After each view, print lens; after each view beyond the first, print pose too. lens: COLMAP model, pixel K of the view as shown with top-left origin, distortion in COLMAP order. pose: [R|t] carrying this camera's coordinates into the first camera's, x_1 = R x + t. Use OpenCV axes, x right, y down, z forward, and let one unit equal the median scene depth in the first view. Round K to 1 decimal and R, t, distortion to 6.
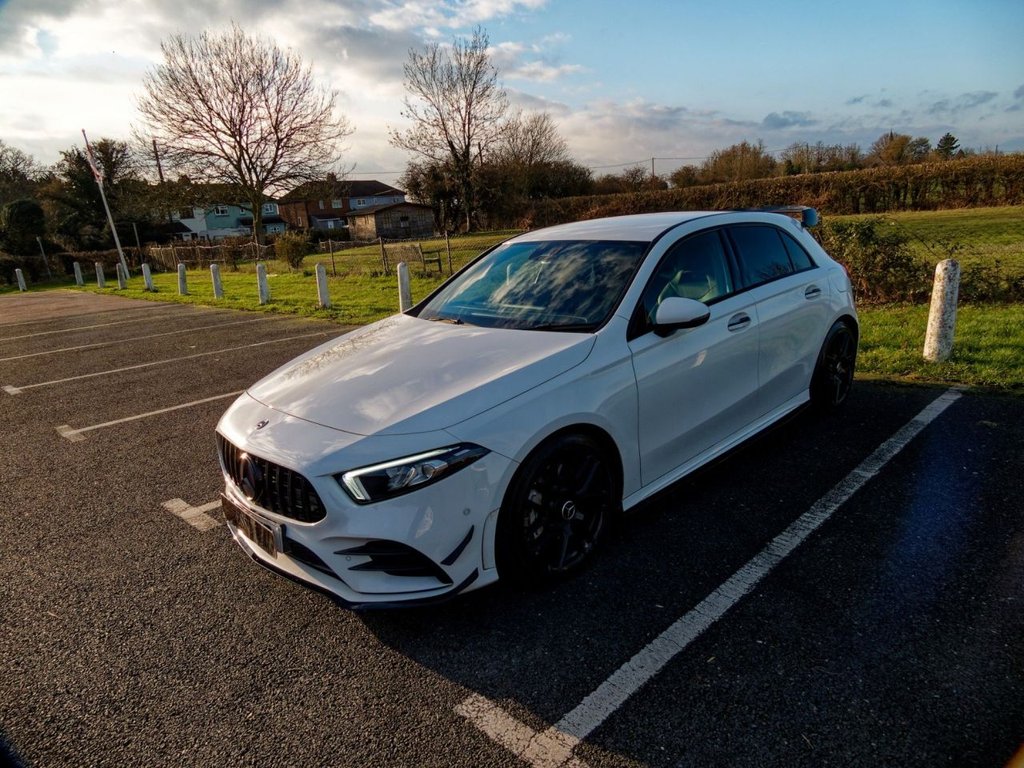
lens RADIAL K [[657.2, 0, 525.8], [0, 657.2, 383.4], [0, 0, 1]] dist [-0.001381, 0.002790]
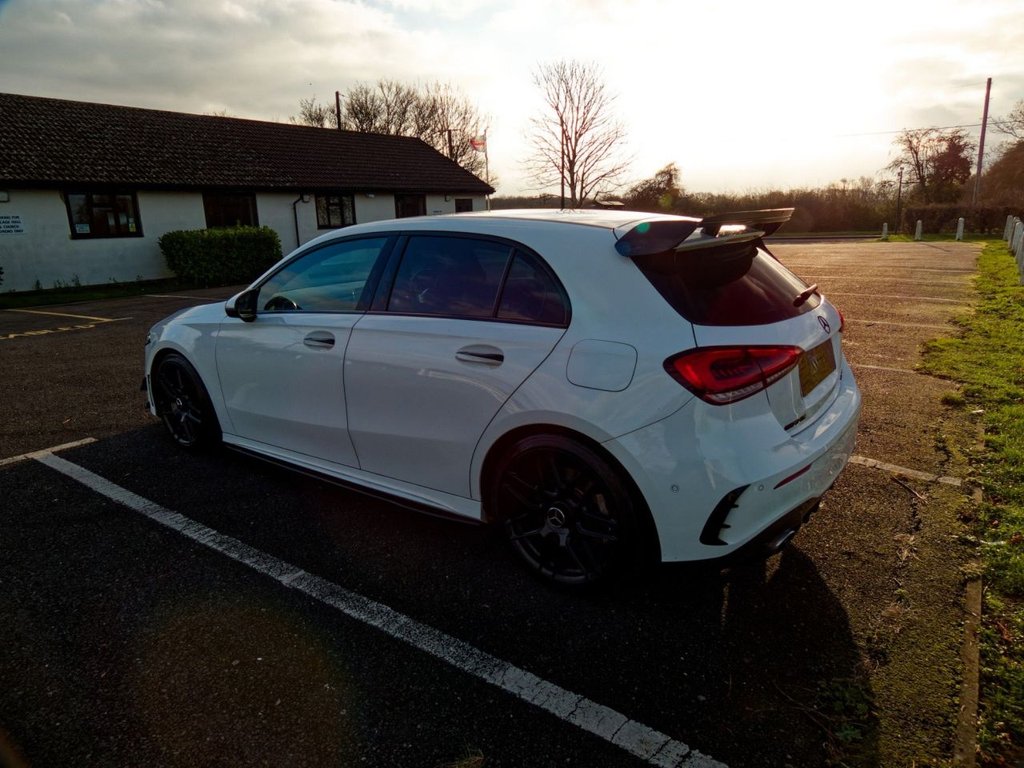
lens RADIAL K [[657.2, 0, 516.9], [0, 657.2, 397.6], [0, 0, 1]] dist [-0.001381, 0.002790]
pose [[0.160014, 0.330692, -0.930074, 1.177877], [-0.235647, 0.927770, 0.289331, -0.330100], [0.958575, 0.172872, 0.226382, 1.031249]]
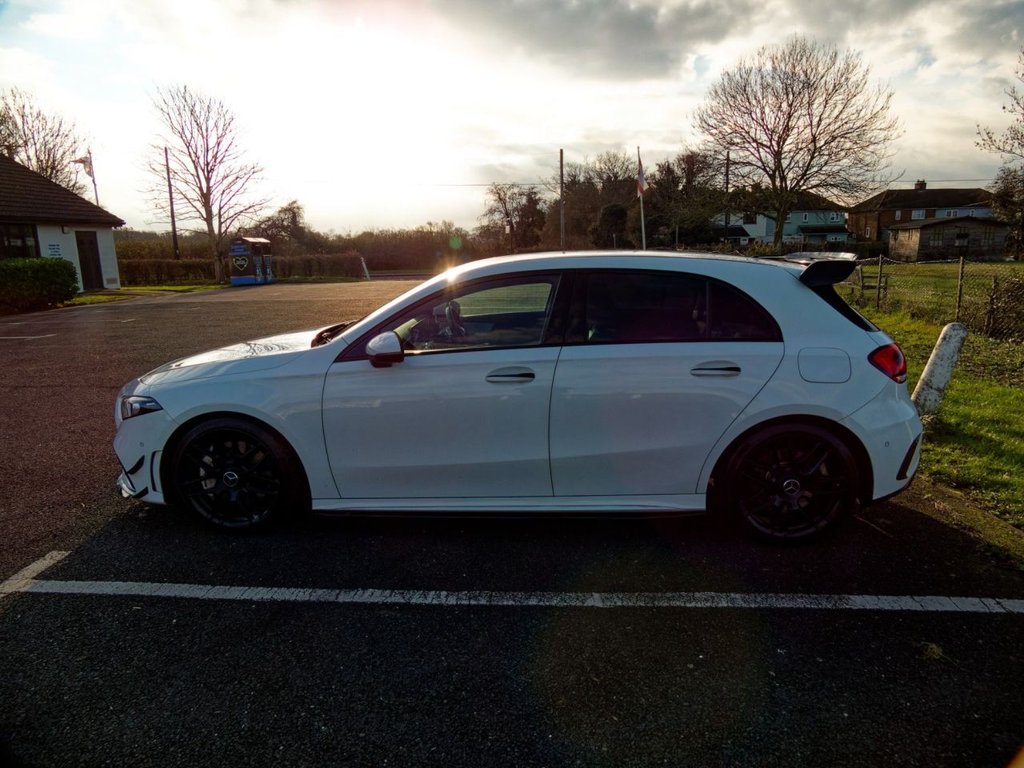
lens RADIAL K [[657.2, 0, 513.6], [0, 657.2, 392.8], [0, 0, 1]] dist [-0.001381, 0.002790]
pose [[0.672561, 0.226505, -0.704526, 0.933193], [-0.223828, 0.969681, 0.098080, -0.154181], [0.705381, 0.091728, 0.702868, 0.358659]]
